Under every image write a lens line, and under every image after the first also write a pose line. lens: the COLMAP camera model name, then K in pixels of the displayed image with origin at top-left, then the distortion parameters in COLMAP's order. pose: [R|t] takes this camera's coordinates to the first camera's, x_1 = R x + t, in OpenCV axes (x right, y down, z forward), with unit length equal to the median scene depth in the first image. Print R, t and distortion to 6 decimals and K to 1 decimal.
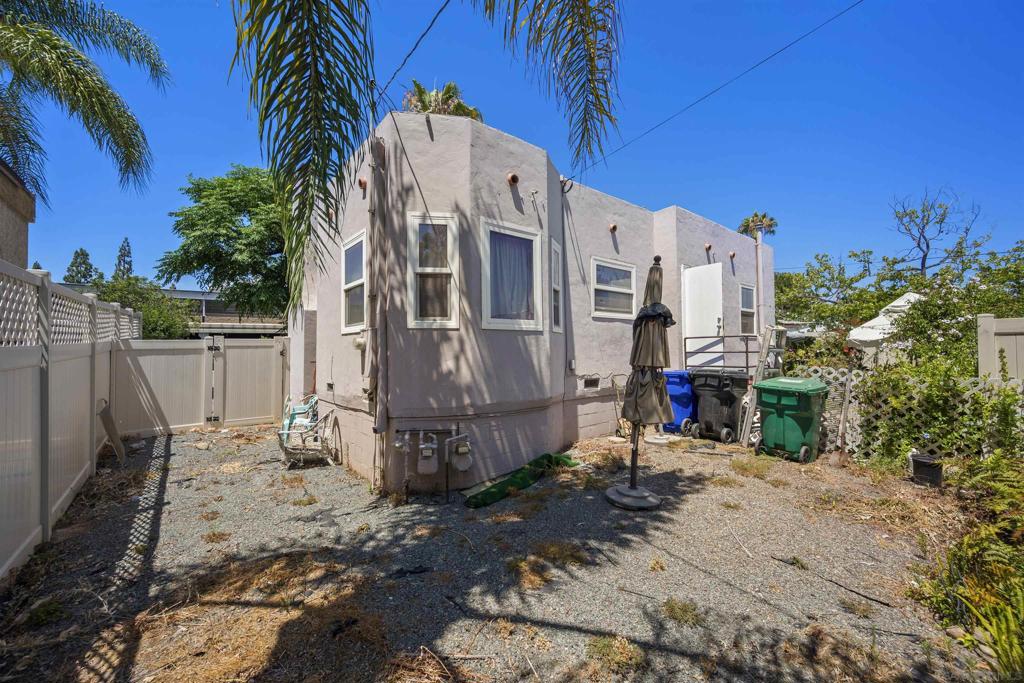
lens RADIAL K [[403.5, 0, 512.7], [0, 403.5, 342.4], [0, 0, 1]] dist [0.000593, -0.000020]
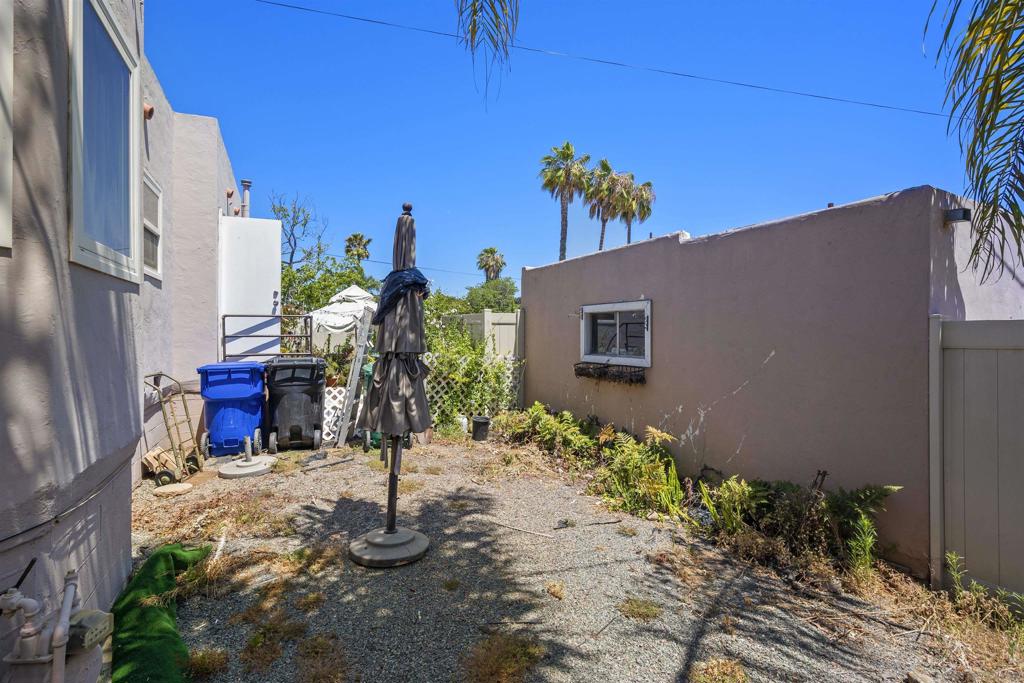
lens RADIAL K [[460.2, 0, 511.0], [0, 460.2, 332.1], [0, 0, 1]] dist [-0.002442, -0.000255]
pose [[0.235522, 0.013336, 0.971777, -0.268919], [-0.024861, 0.999661, -0.007693, 0.014140], [-0.971551, -0.022348, 0.235774, 0.401616]]
